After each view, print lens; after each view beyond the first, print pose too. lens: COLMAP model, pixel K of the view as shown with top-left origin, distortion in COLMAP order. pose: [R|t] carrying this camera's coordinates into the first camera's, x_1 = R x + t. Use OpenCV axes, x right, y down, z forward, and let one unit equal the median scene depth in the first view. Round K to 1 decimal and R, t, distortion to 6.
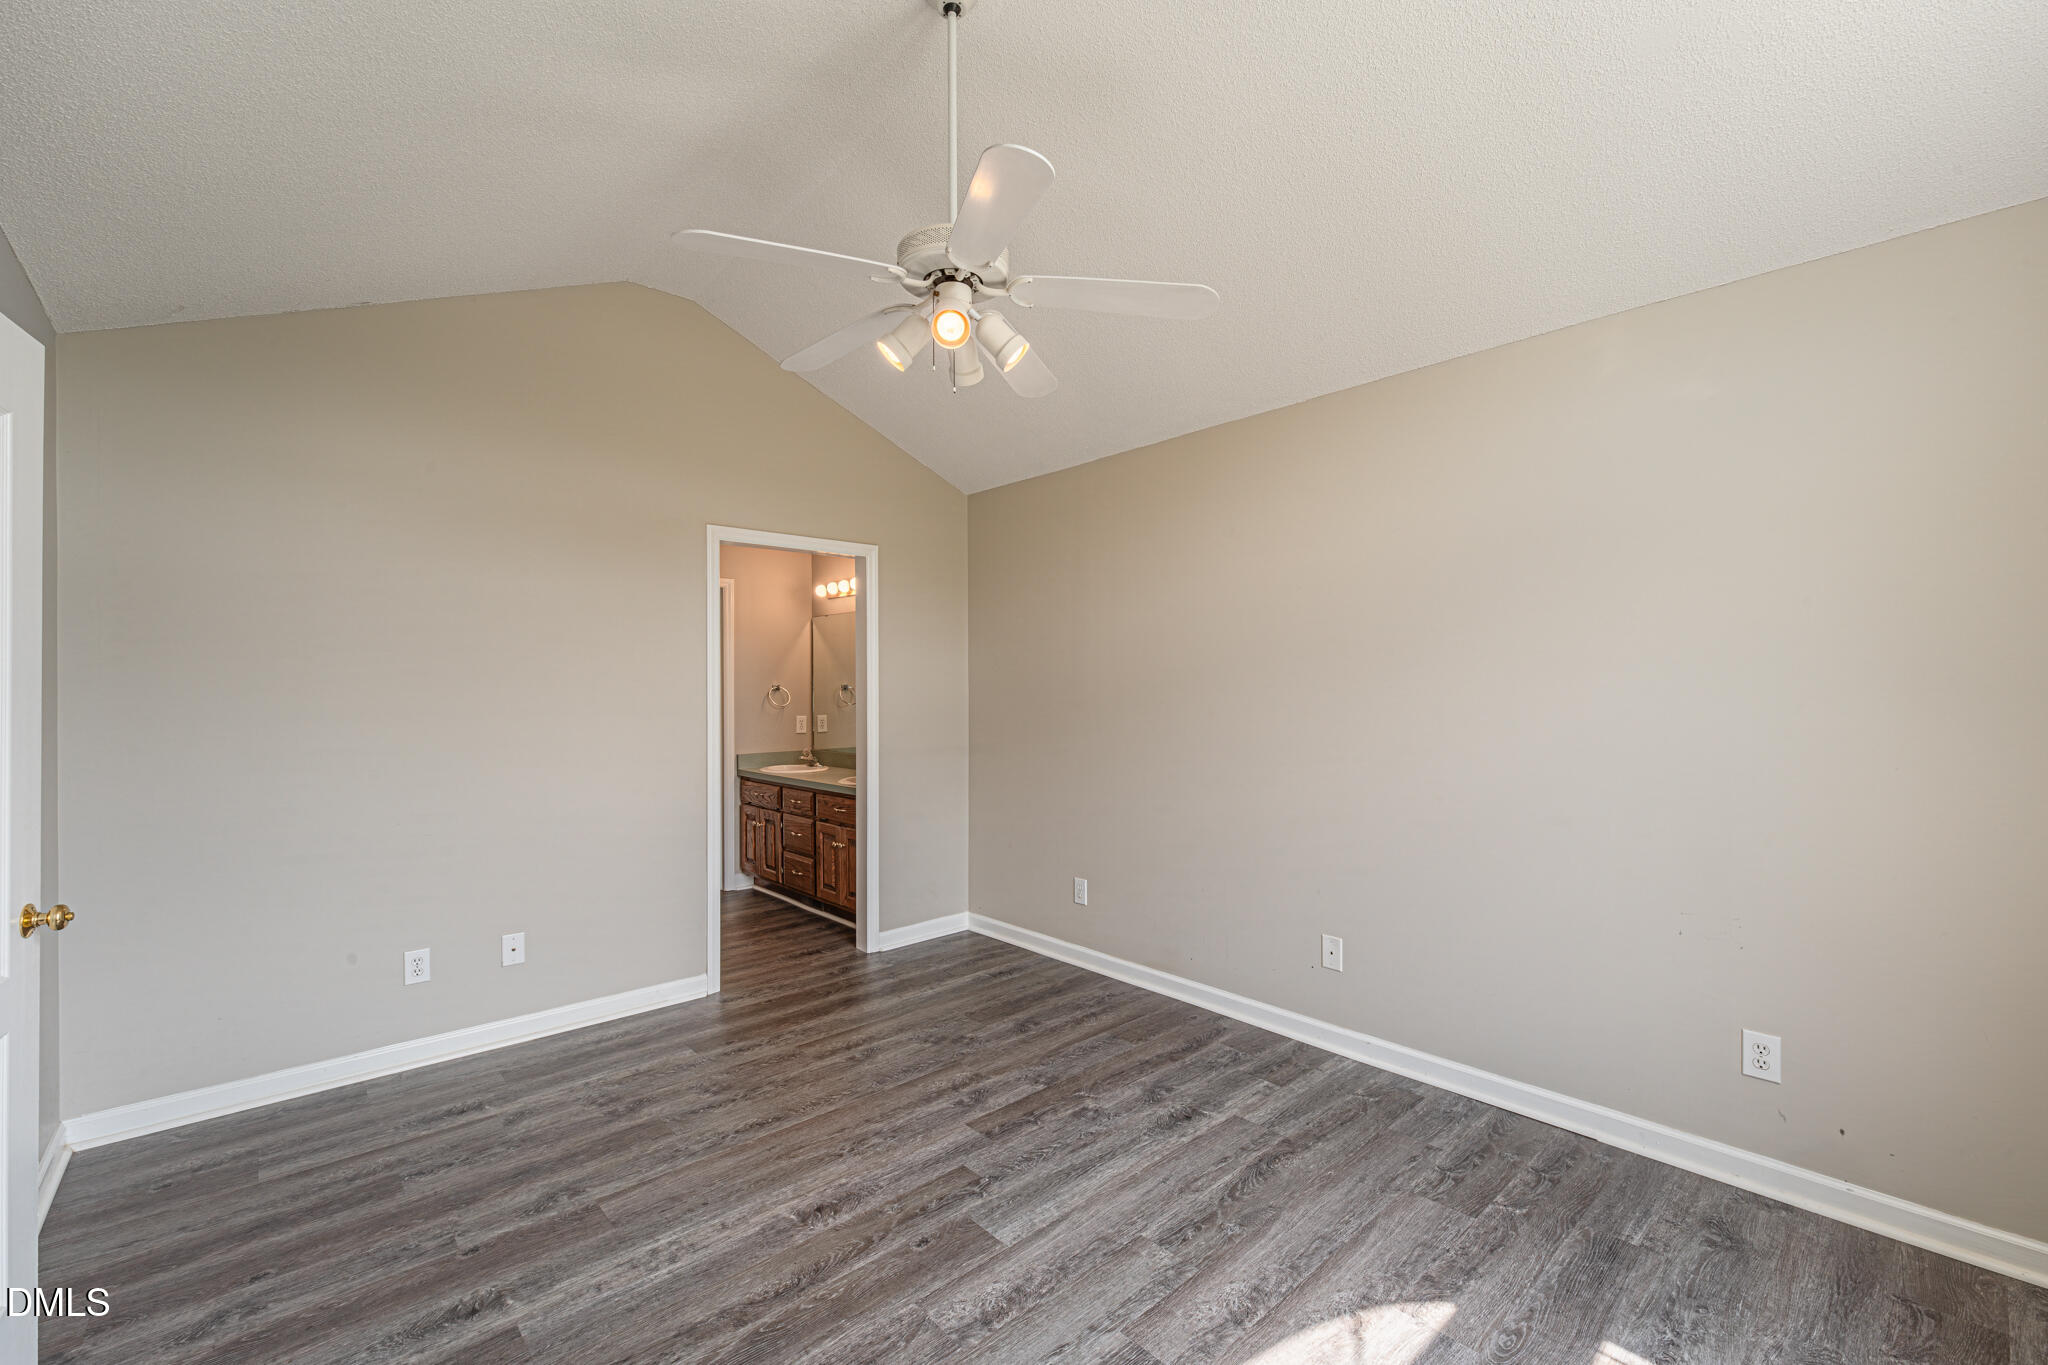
lens RADIAL K [[841.1, 0, 1026.5], [0, 841.1, 683.8], [0, 0, 1]] dist [0.000309, -0.000722]
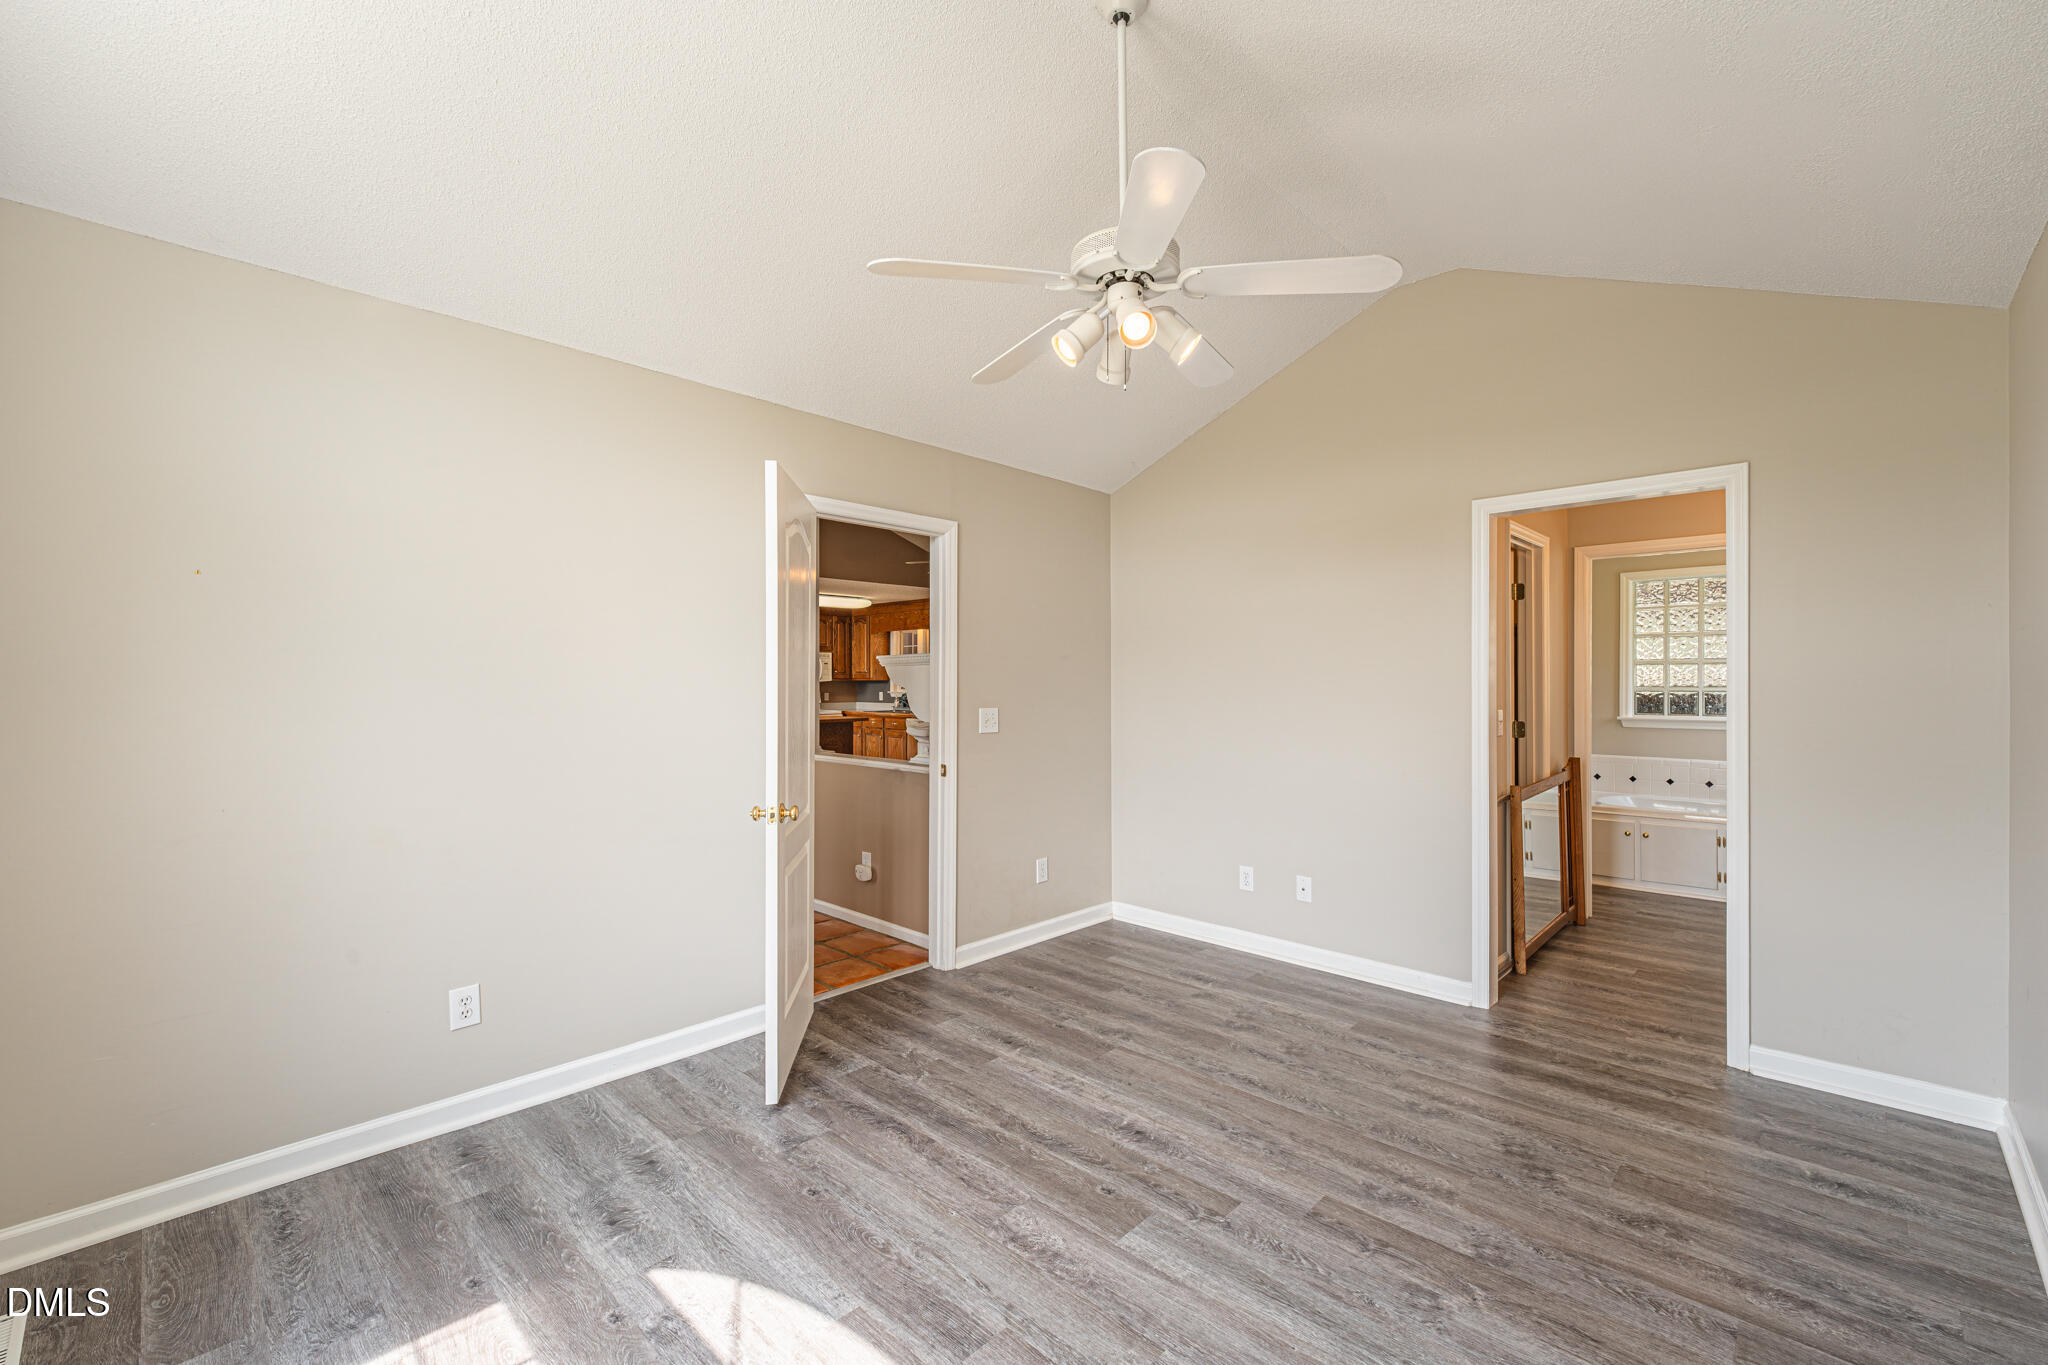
lens RADIAL K [[841.1, 0, 1035.8], [0, 841.1, 683.5], [0, 0, 1]] dist [0.000309, -0.000722]
pose [[0.094075, 0.011607, -0.995497, 0.704861], [0.003618, 0.999921, 0.012000, -0.001828], [0.995558, -0.004731, 0.094026, 0.607822]]
